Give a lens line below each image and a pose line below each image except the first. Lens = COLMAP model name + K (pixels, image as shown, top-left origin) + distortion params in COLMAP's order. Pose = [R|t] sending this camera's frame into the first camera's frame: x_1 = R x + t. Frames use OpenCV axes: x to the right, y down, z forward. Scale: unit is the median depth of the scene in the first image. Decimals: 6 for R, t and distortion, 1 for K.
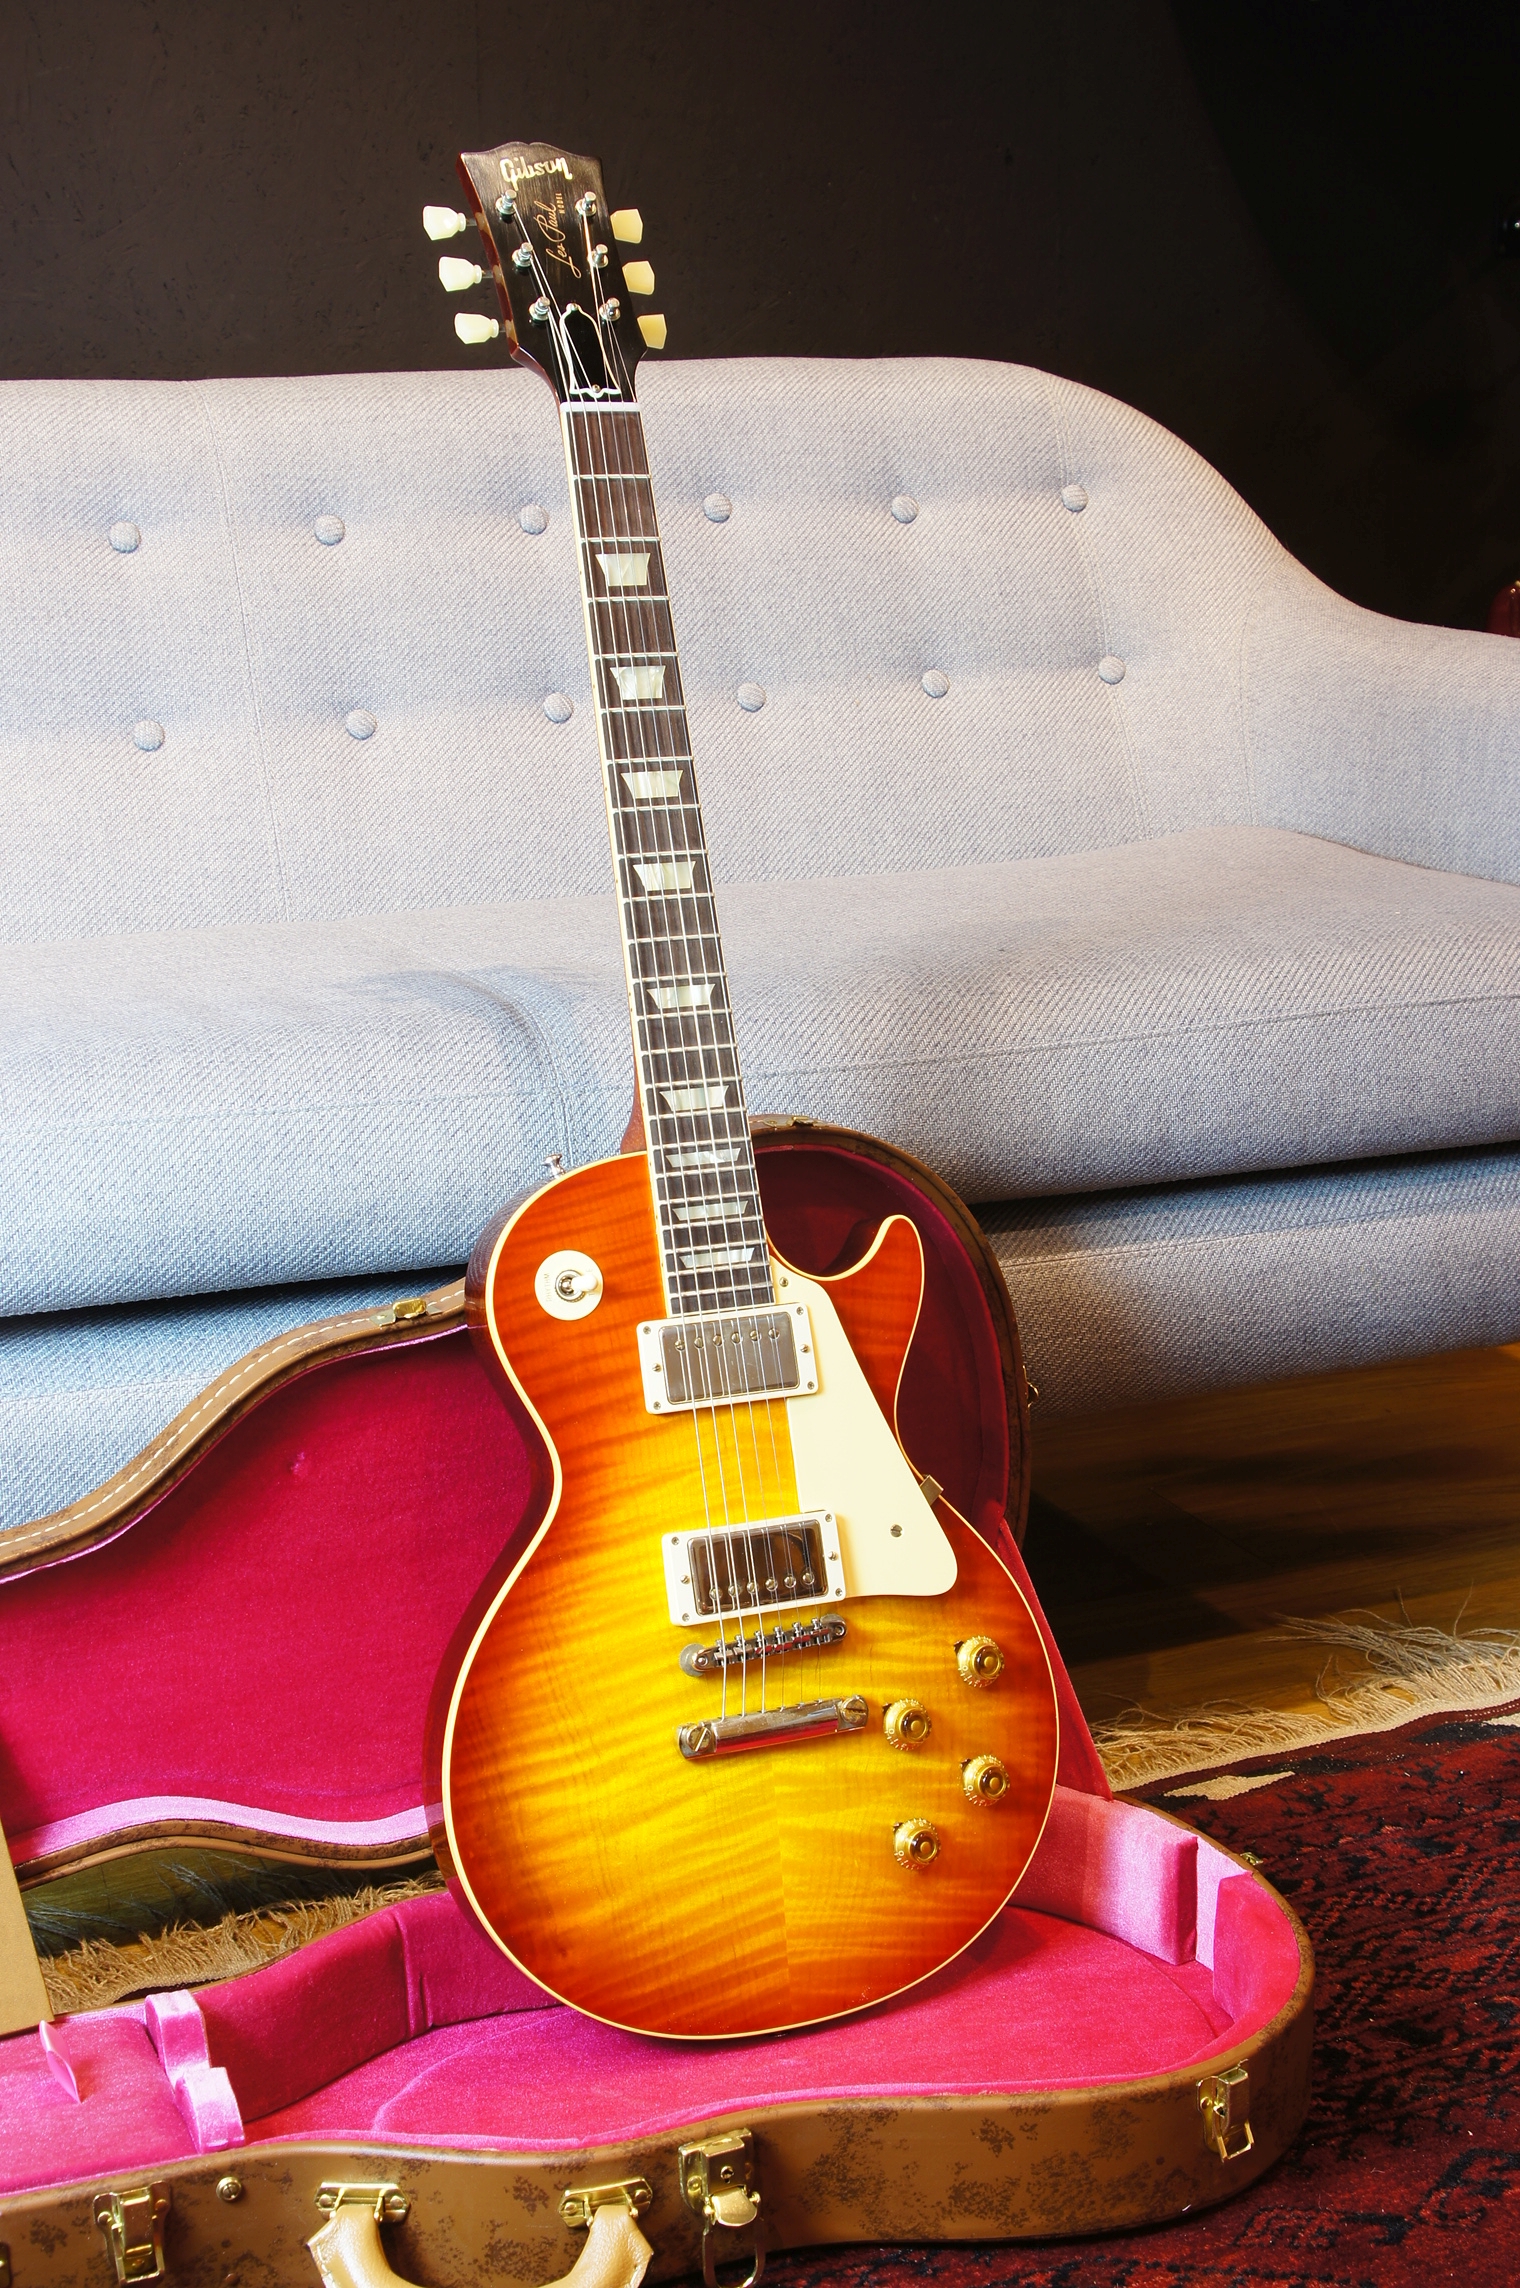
lens RADIAL K [[3137.2, 0, 760.0], [0, 3137.2, 1144.0], [0, 0, 1]] dist [-0.153104, 0.331941]
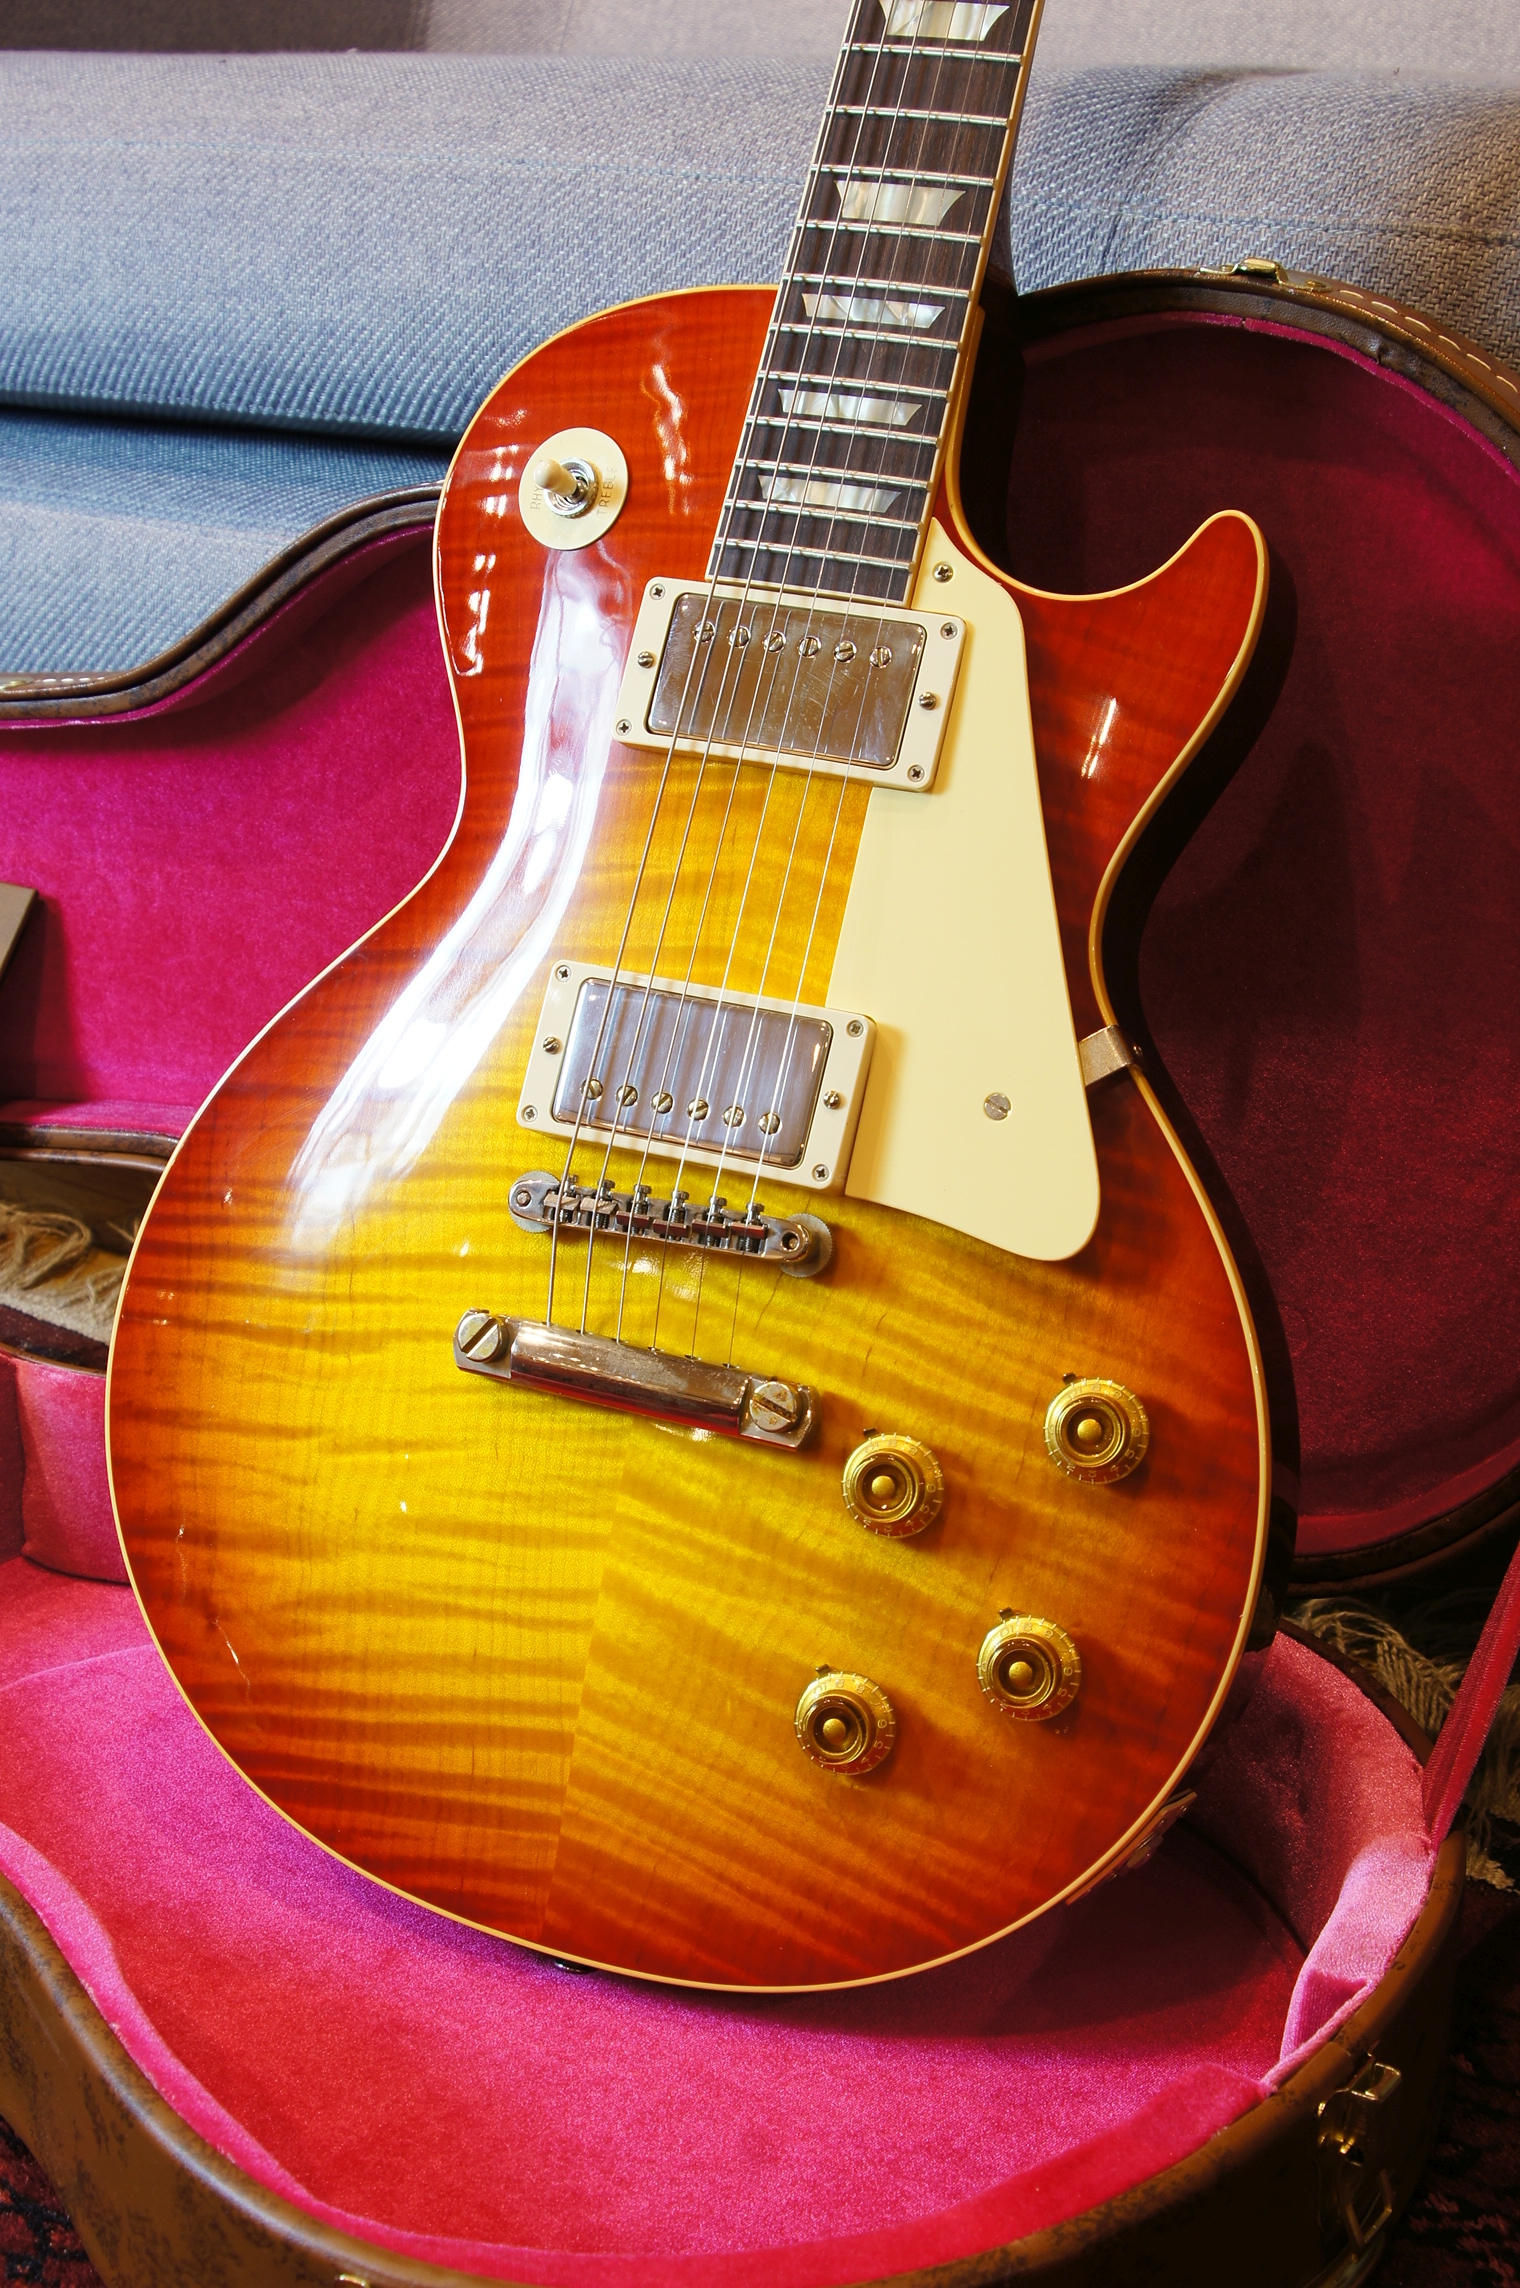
lens RADIAL K [[3137.2, 0, 760.0], [0, 3137.2, 1144.0], [0, 0, 1]] dist [-0.153104, 0.331941]
pose [[0.677545, 0.250485, -0.691513, 0.366115], [-0.253696, 0.962108, 0.099930, 0.091457], [0.690341, 0.107727, 0.715419, 0.636070]]
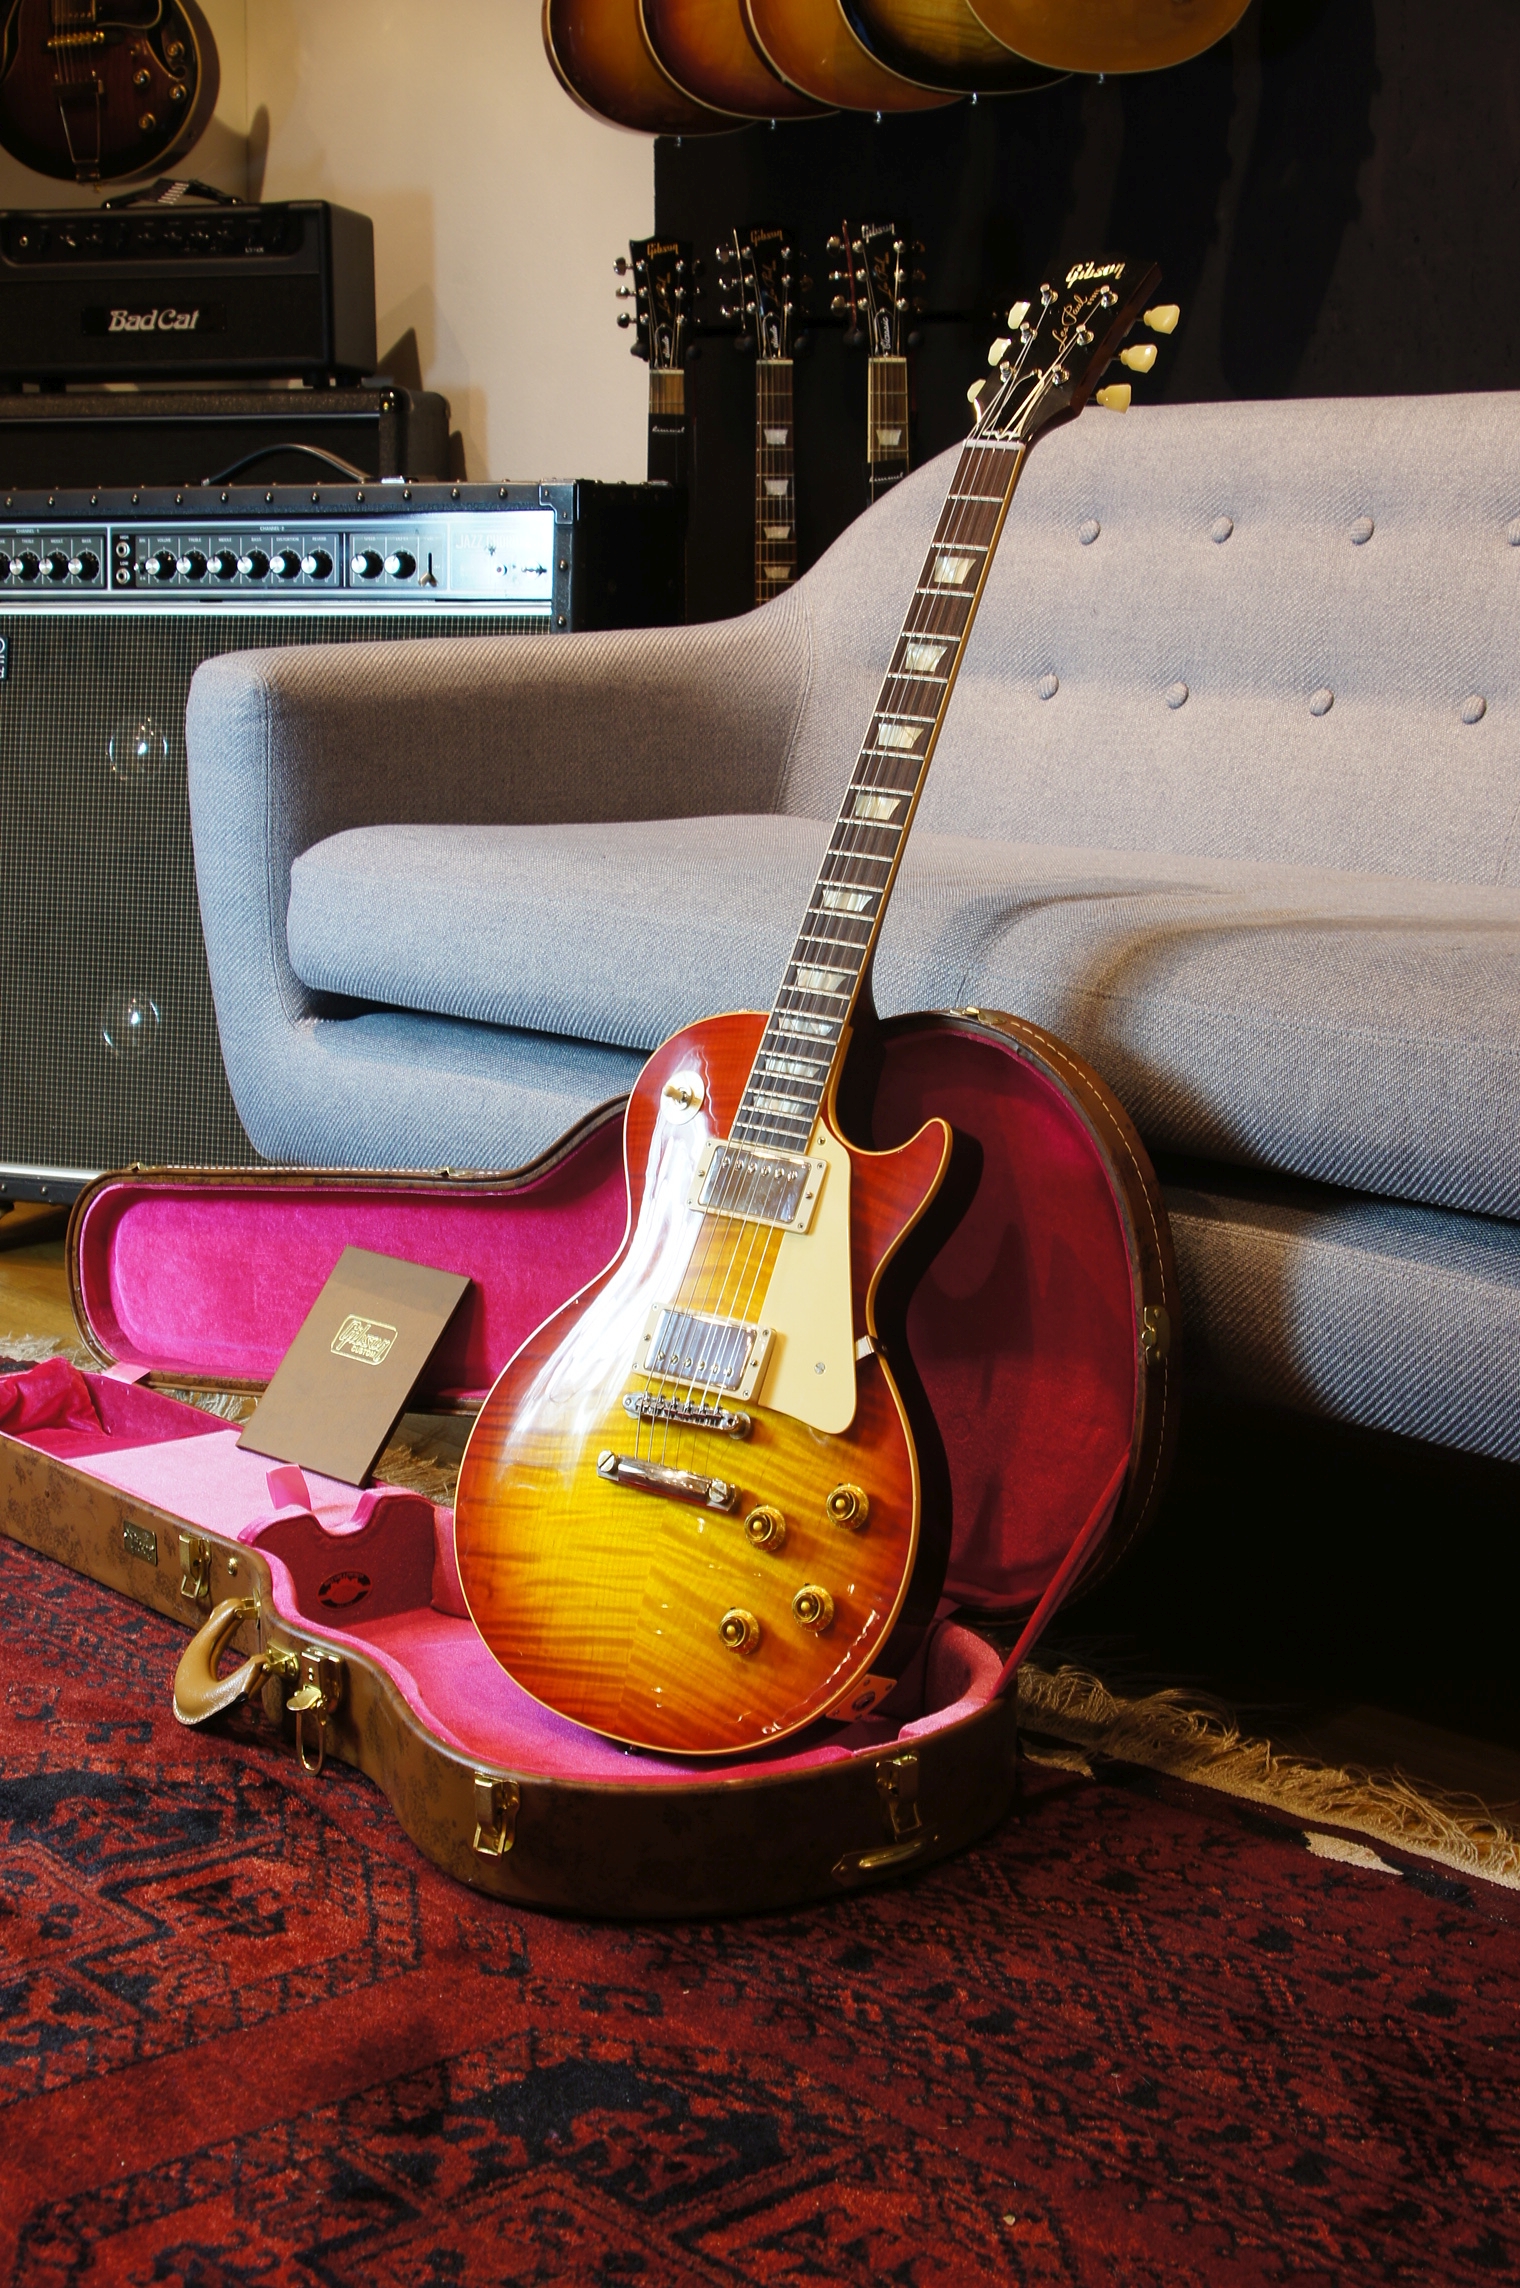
lens RADIAL K [[3157.9, 0, 760.0], [0, 3157.9, 1144.0], [0, 0, 1]] dist [-0.101344, -0.015629]
pose [[0.511831, 0.155241, -0.844944, 1.013748], [-0.296531, 0.955014, -0.004162, 0.057874], [0.806287, 0.252682, 0.534839, 0.351171]]
